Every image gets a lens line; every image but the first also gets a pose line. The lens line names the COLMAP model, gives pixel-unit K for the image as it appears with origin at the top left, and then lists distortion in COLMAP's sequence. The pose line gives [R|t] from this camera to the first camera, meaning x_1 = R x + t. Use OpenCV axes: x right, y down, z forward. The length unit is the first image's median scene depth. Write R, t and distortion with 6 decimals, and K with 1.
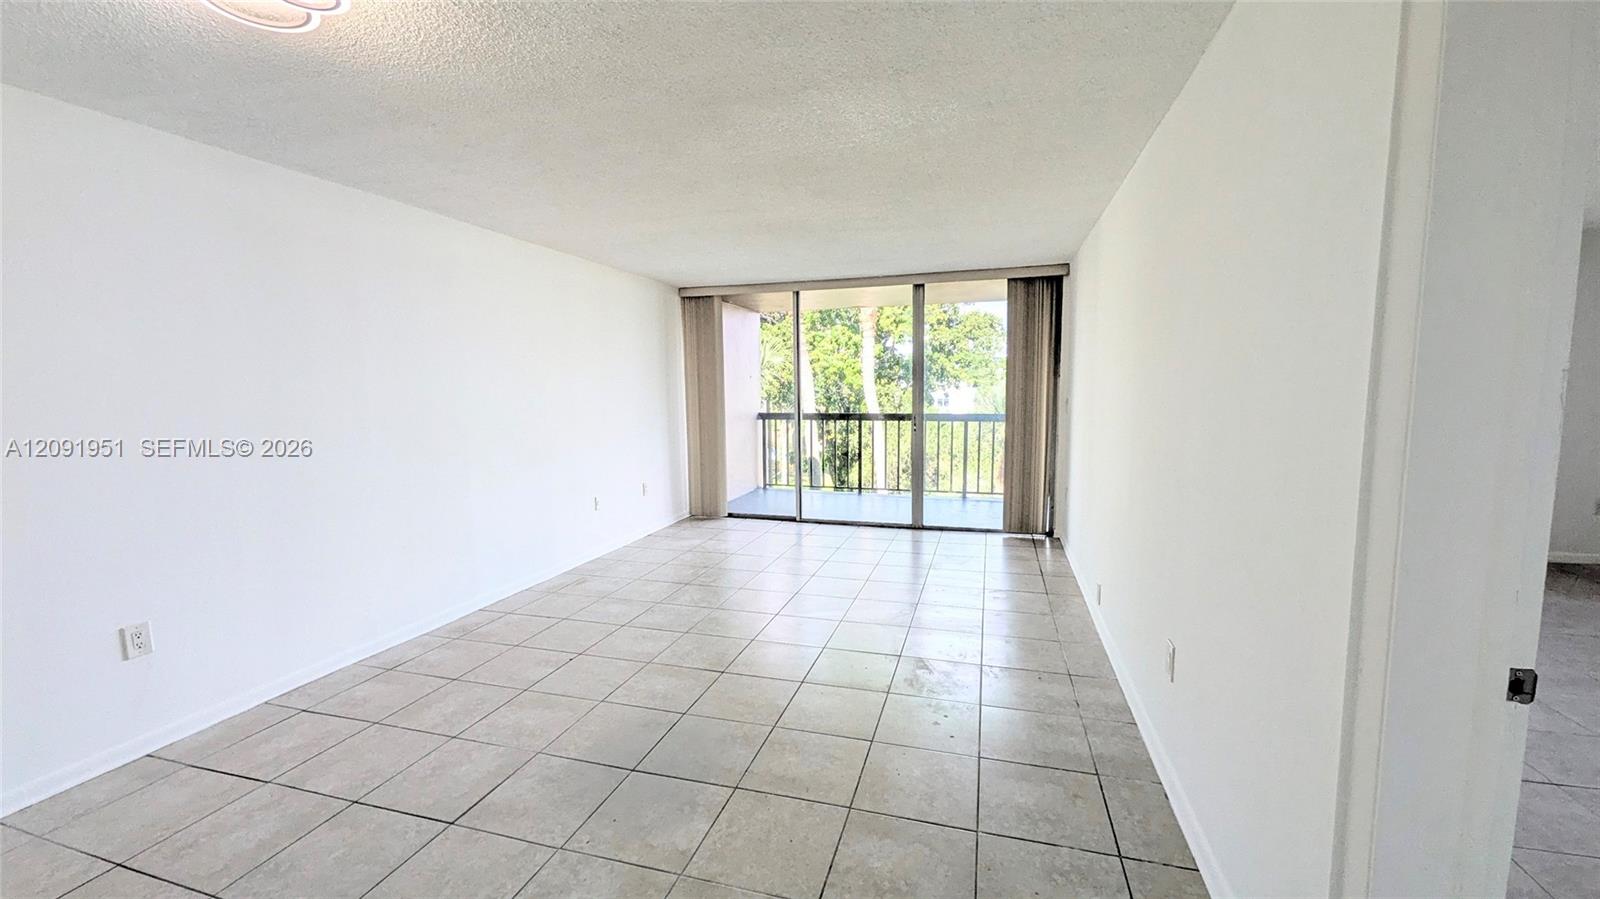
lens RADIAL K [[622.5, 0, 800.7], [0, 622.5, 452.6], [0, 0, 1]] dist [0.000823, -0.000094]
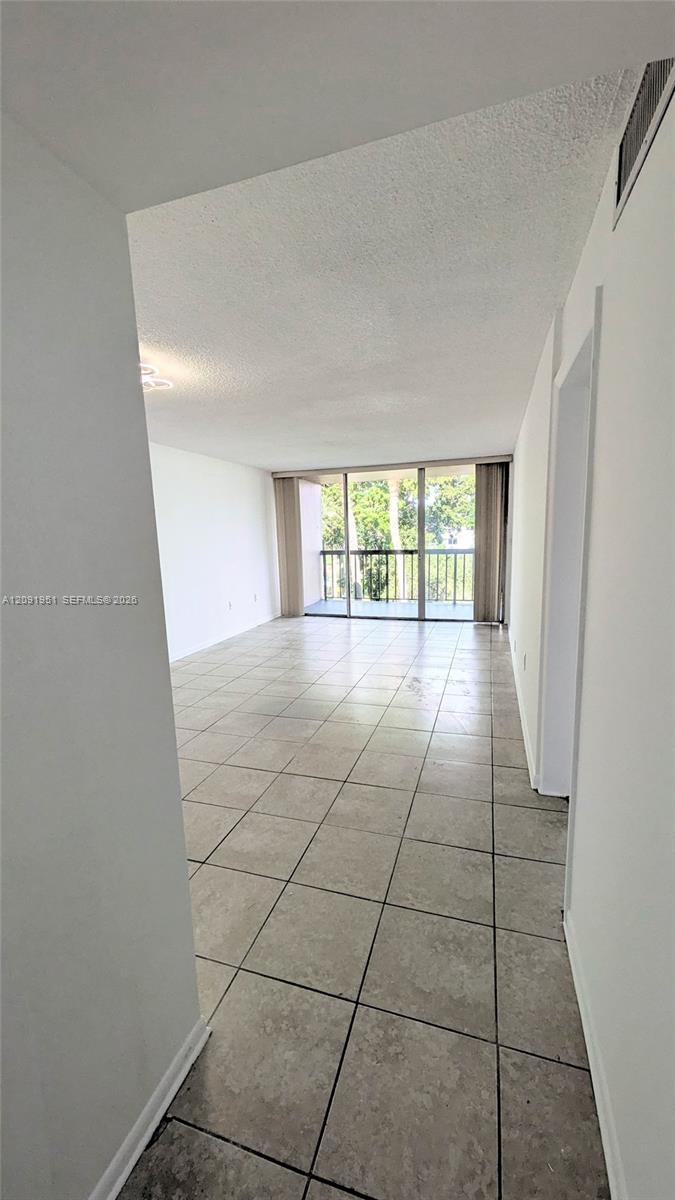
lens RADIAL K [[466.9, 0, 335.5], [0, 466.9, 623.0], [0, 0, 1]] dist [0.000823, -0.000094]
pose [[0.999593, -0.013610, -0.025064, -0.007203], [0.015769, 0.995987, 0.088102, 0.017789], [0.023764, -0.088461, 0.995796, -0.221384]]
